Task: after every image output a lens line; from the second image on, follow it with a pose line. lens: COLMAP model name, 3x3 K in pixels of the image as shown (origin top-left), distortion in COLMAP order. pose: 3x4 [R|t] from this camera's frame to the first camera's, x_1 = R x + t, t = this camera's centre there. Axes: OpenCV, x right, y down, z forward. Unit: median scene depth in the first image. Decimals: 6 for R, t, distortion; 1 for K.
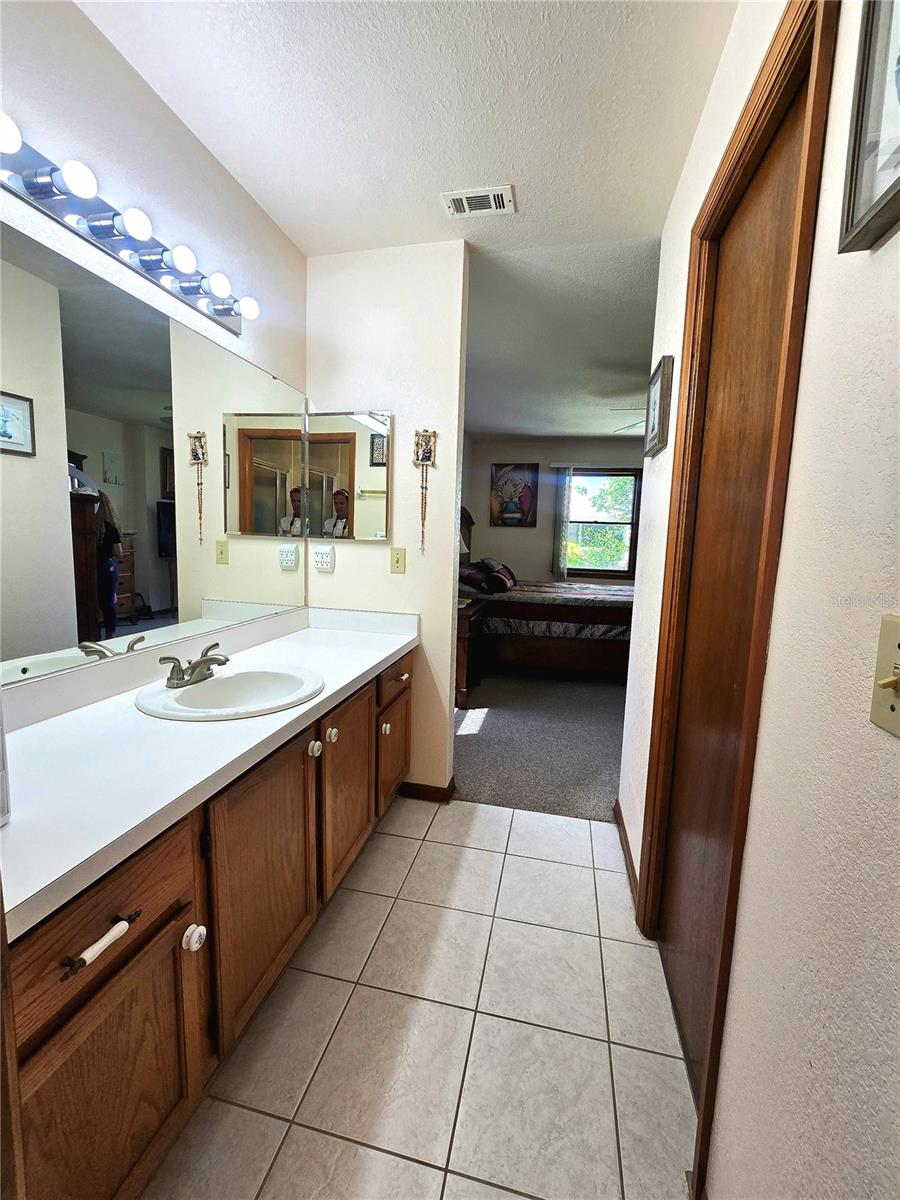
lens RADIAL K [[492.5, 0, 454.7], [0, 492.5, 597.2], [0, 0, 1]] dist [-0.004254, -0.000061]
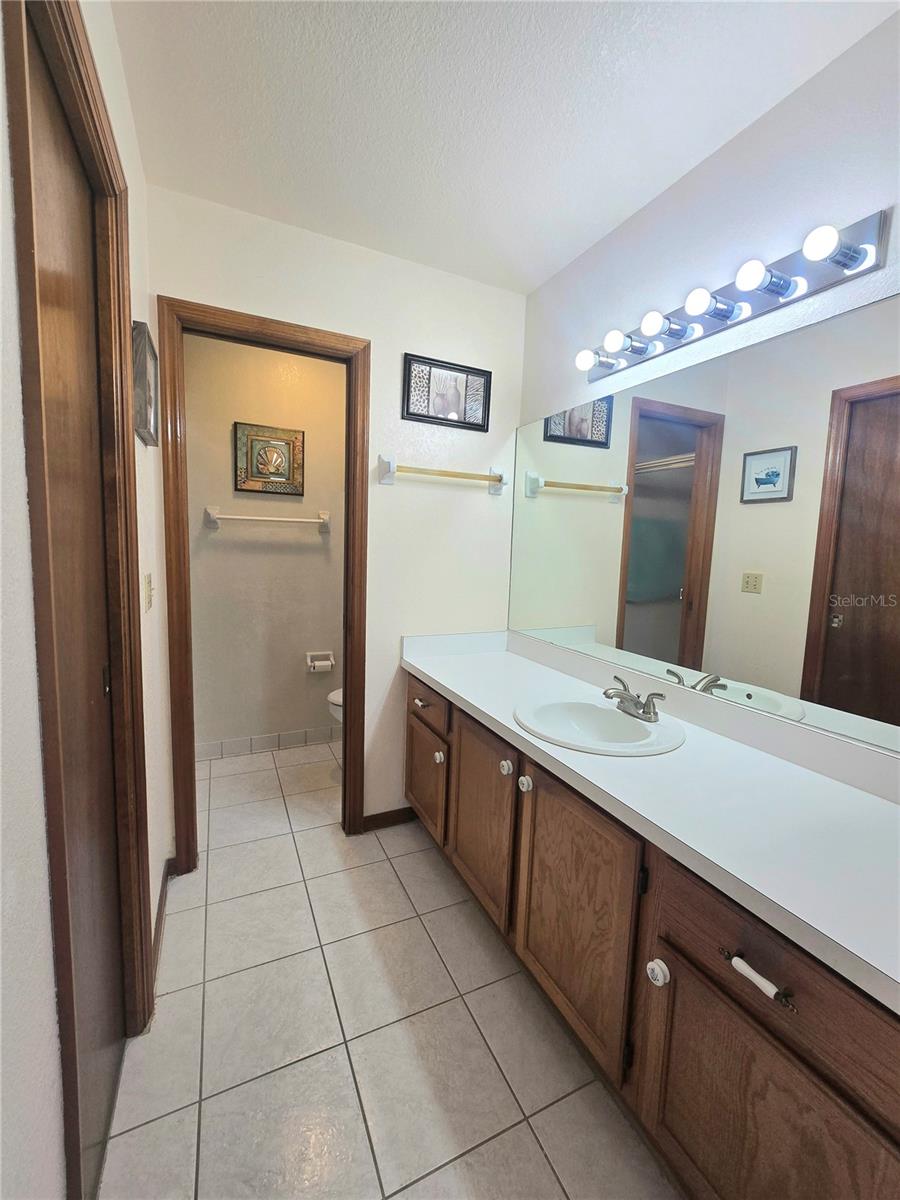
lens RADIAL K [[492.5, 0, 454.6], [0, 492.5, 599.2], [0, 0, 1]] dist [-0.004254, -0.000061]
pose [[-0.783098, 0.012466, -0.621773, 0.431803], [-0.124638, 0.976368, 0.176553, -0.212159], [0.609280, 0.215755, -0.763038, 1.535429]]
